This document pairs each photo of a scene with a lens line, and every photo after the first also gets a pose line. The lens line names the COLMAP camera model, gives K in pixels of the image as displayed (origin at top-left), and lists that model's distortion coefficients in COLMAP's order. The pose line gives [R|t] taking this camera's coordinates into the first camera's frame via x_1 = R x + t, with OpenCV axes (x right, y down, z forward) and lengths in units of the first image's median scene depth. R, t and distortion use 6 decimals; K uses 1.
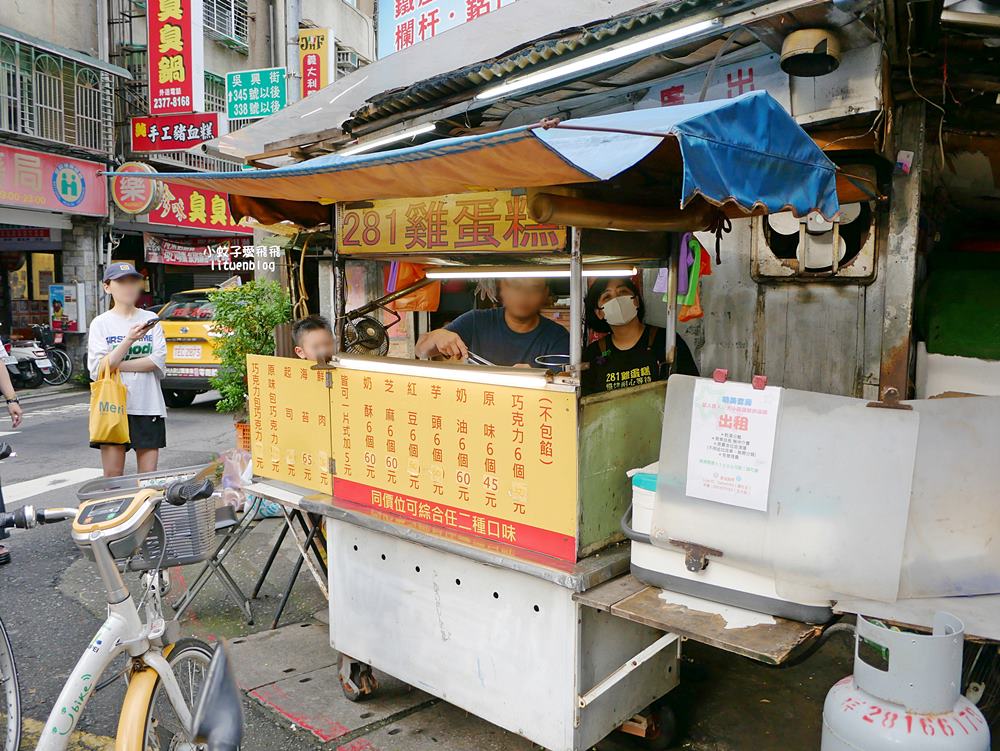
lens RADIAL K [[824.8, 0, 500.0], [0, 824.8, 375.5], [0, 0, 1]] dist [-0.051540, -0.001757]
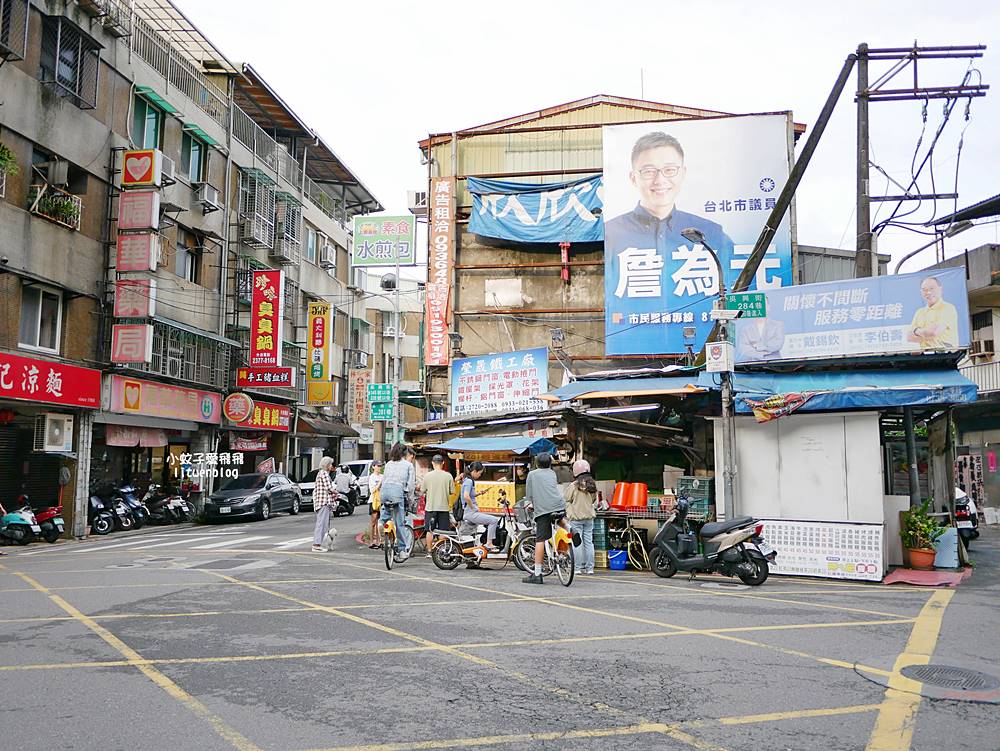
lens RADIAL K [[824.8, 0, 500.0], [0, 824.8, 375.5], [0, 0, 1]] dist [-0.051540, -0.001757]
pose [[0.990827, 0.007912, 0.134901, -0.134247], [0.020357, 0.978153, -0.206885, 0.078130], [-0.133591, 0.207733, 0.969020, -0.804091]]
